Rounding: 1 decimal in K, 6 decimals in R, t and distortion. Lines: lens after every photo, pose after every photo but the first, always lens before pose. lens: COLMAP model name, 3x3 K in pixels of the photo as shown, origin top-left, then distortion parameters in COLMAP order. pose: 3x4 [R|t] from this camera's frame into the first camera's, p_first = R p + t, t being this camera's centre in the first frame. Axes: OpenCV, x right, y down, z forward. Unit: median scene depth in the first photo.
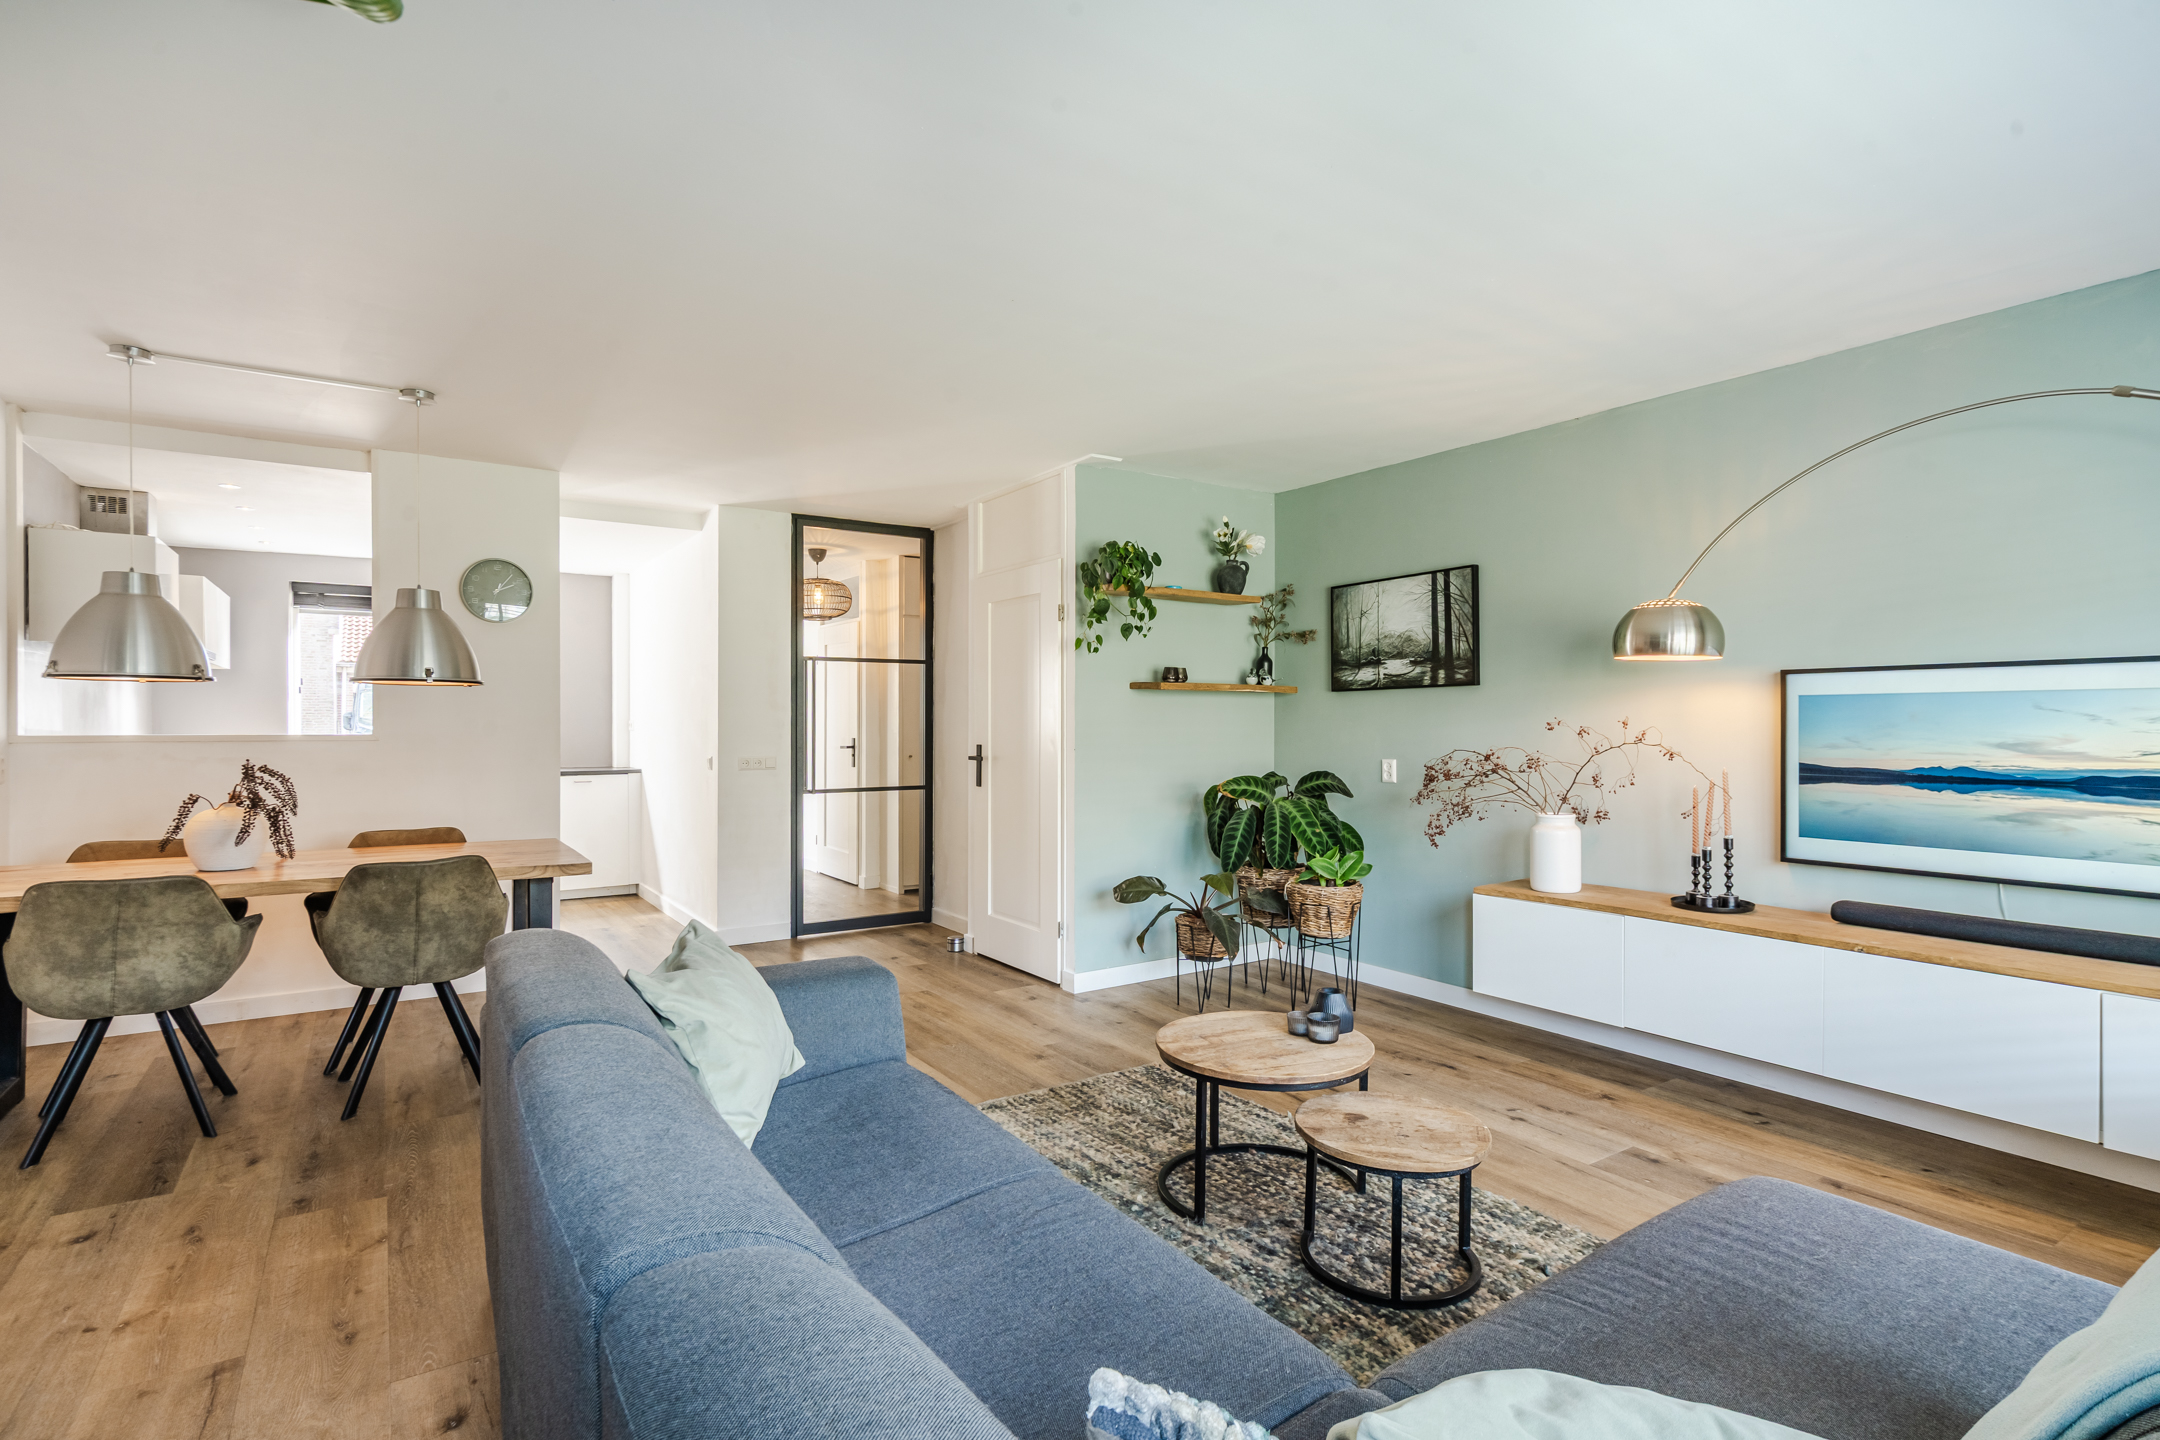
lens RADIAL K [[1023.5, 0, 1064.4], [0, 1023.5, 726.0], [0, 0, 1]] dist [-0.002334, 0.001038]
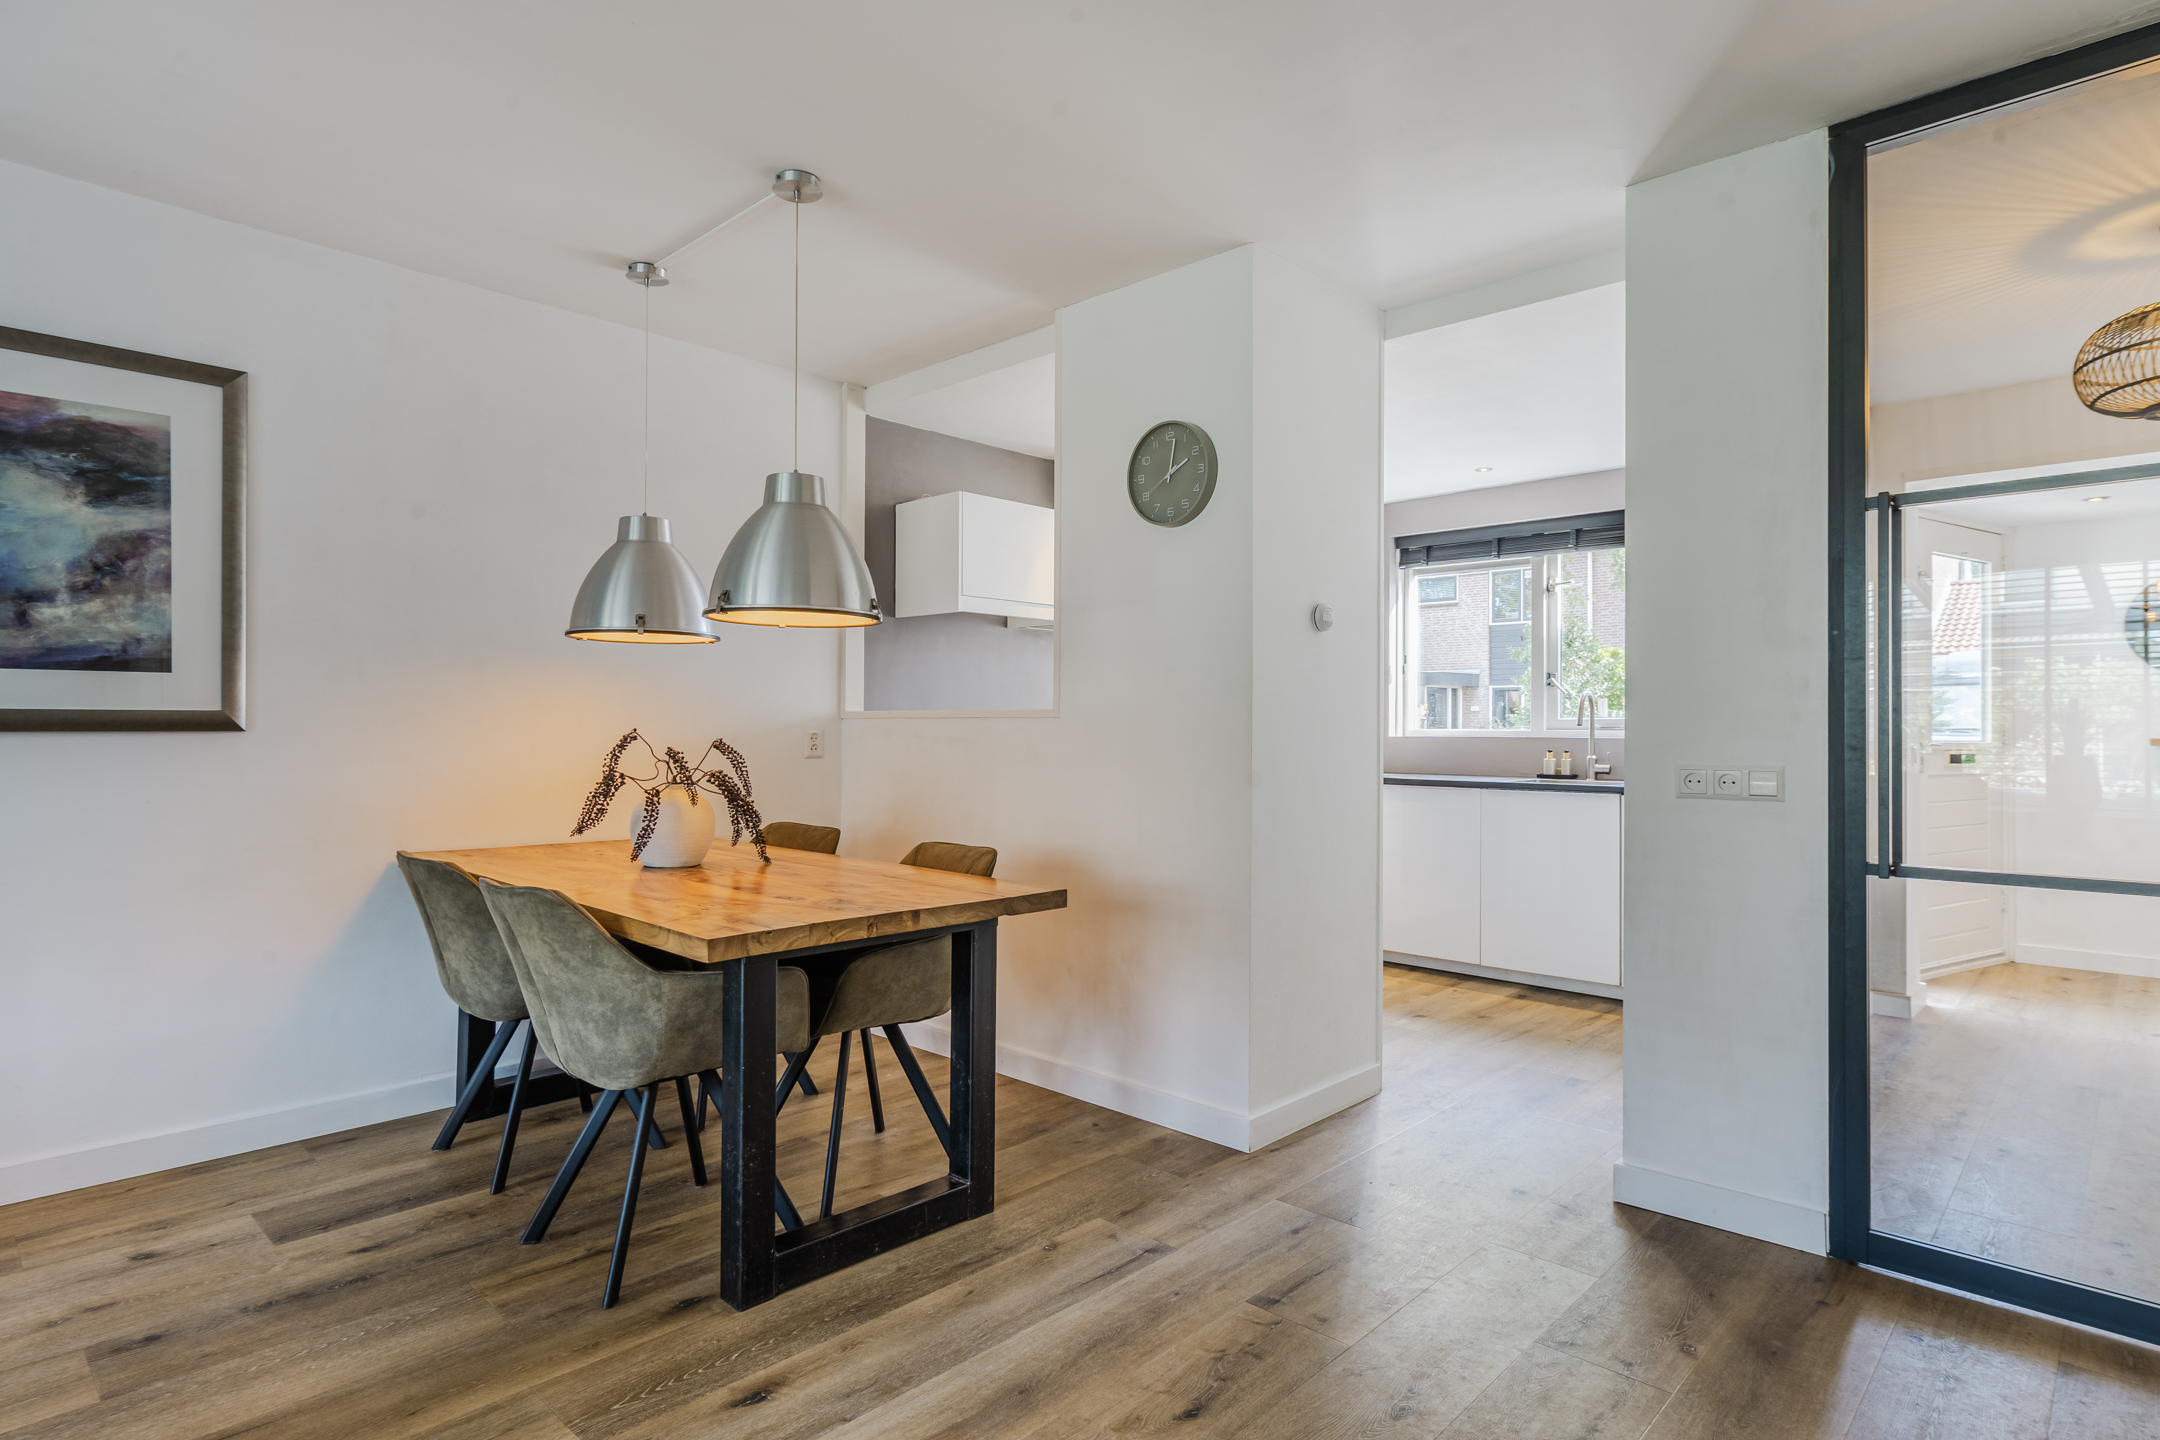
lens RADIAL K [[1135.0, 0, 1089.4], [0, 1135.0, 715.2], [0, 0, 1]] dist [0.003471, -0.000886]
pose [[0.235559, -0.011946, -0.971787, 0.125422], [-0.009440, 0.999849, -0.014579, 0.030383], [0.971814, 0.012608, 0.235411, 1.059658]]
